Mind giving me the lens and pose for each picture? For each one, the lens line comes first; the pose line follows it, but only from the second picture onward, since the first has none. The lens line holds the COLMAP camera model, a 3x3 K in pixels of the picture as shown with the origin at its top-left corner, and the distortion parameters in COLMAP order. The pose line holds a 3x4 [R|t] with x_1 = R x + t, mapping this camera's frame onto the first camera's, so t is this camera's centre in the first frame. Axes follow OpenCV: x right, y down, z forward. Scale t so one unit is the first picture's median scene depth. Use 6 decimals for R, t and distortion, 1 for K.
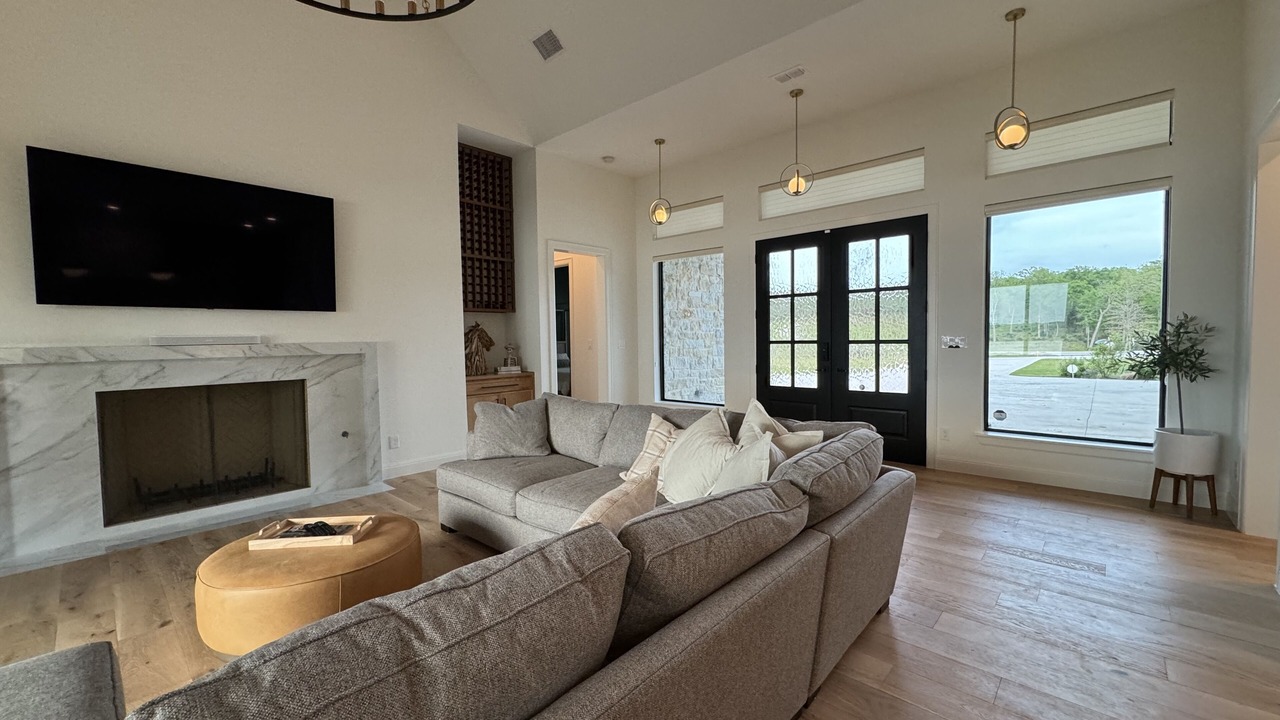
lens RADIAL K [[512.7, 0, 639.8], [0, 512.7, 359.0], [0, 0, 1]] dist [0.002210, 0.000125]
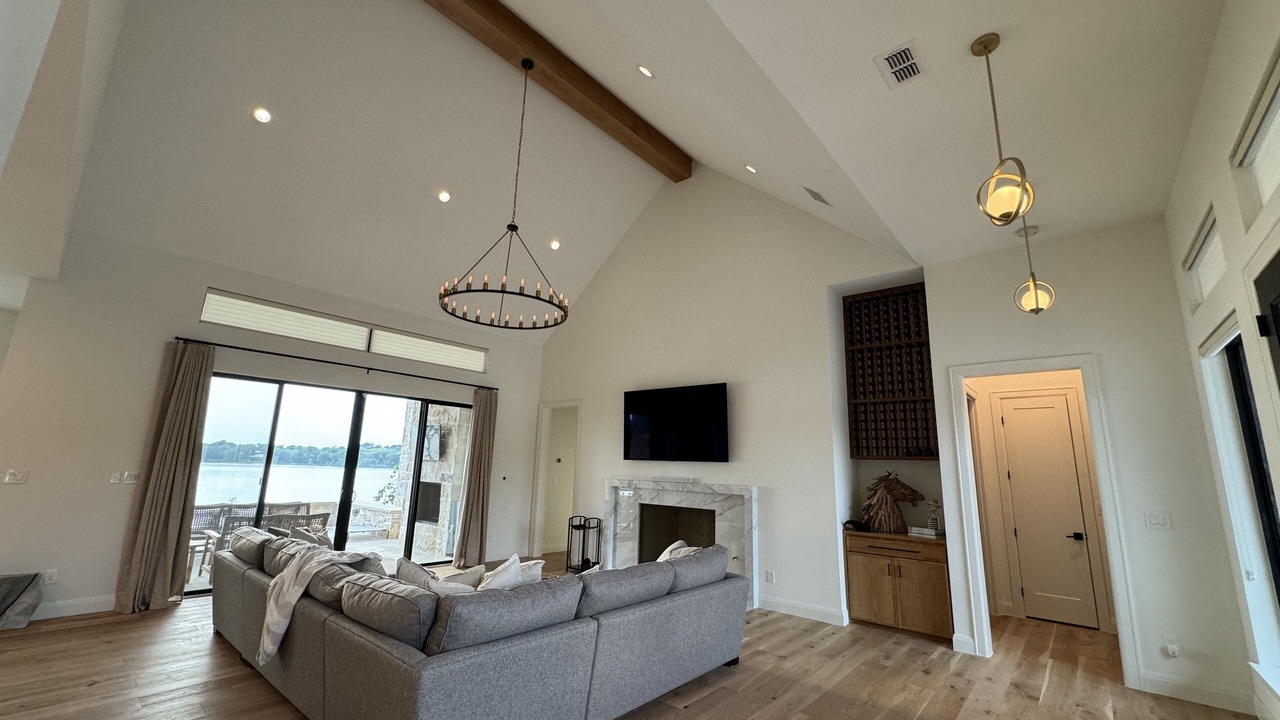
lens RADIAL K [[512.7, 0, 637.5], [0, 512.7, 358.8], [0, 0, 1]] dist [0.002210, 0.000125]
pose [[0.025924, -0.185307, -0.982339, 0.691959], [-0.069530, 0.979955, -0.186692, -0.076912], [0.997243, 0.073141, 0.012520, 0.612055]]
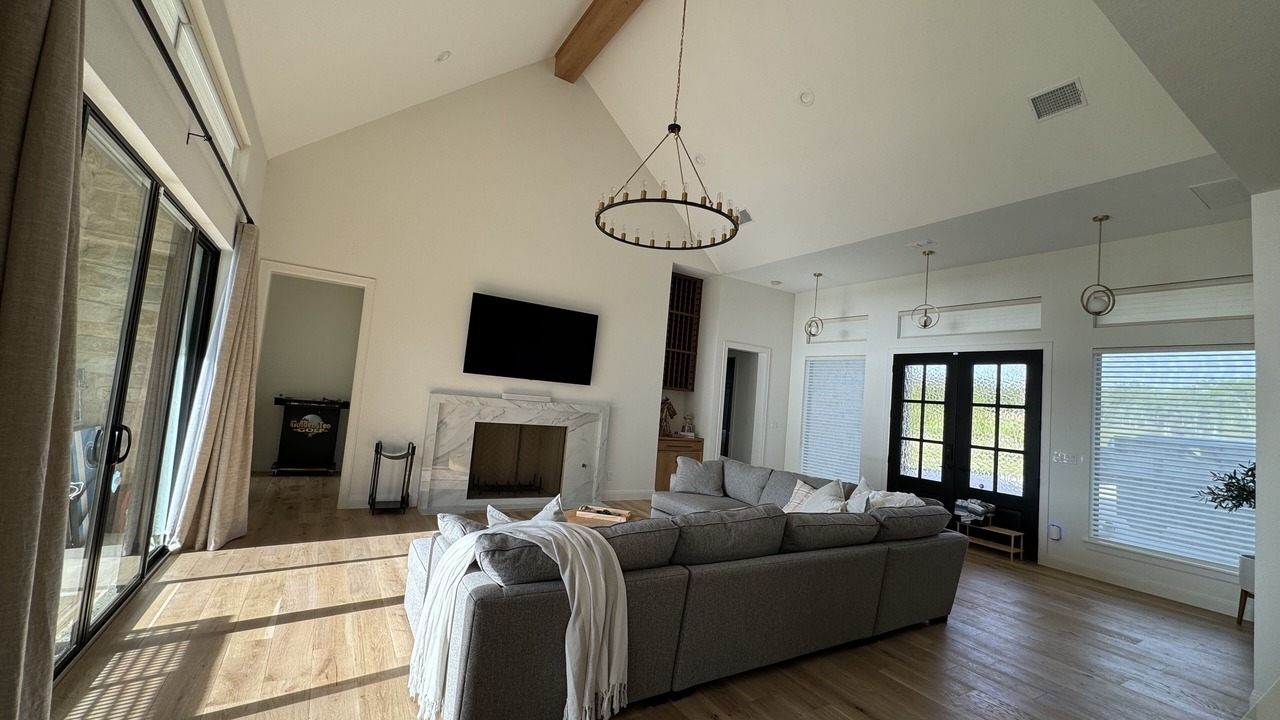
lens RADIAL K [[512.7, 0, 639.9], [0, 512.7, 358.4], [0, 0, 1]] dist [0.002210, 0.000125]
pose [[0.957024, 0.078541, -0.279172, -0.015425], [-0.114595, 0.986705, -0.115244, -0.009101], [0.266409, 0.142283, 0.953300, -0.388063]]
